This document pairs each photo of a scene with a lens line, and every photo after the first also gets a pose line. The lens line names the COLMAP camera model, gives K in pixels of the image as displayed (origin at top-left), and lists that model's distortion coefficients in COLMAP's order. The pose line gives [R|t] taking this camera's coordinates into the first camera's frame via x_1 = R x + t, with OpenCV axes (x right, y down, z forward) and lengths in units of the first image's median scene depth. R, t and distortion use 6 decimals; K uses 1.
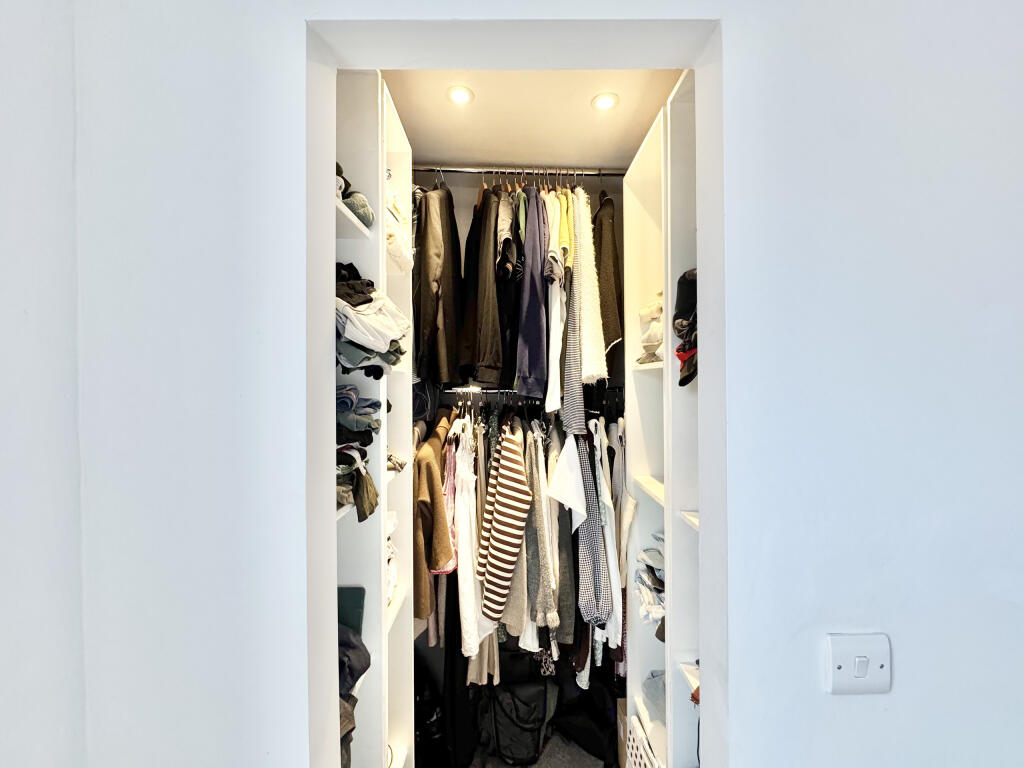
lens RADIAL K [[417.7, 0, 512.0], [0, 417.7, 384.0], [0, 0, 1]] dist [-0.000958, 0.000312]
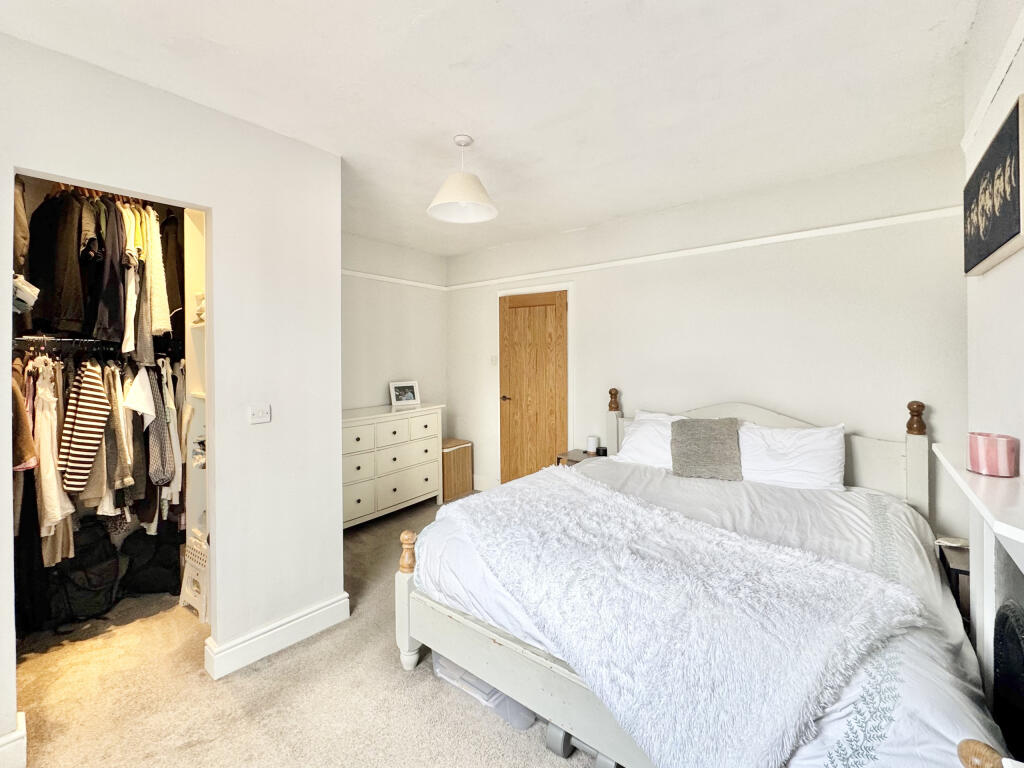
lens RADIAL K [[464.6, 0, 511.7], [0, 464.6, 356.2], [0, 0, 1]] dist [0.000421, -0.000039]
pose [[0.671550, 0.005721, 0.740937, -0.218908], [0.008686, 0.999841, -0.015592, 0.119459], [-0.740909, 0.016906, 0.671393, -1.175950]]
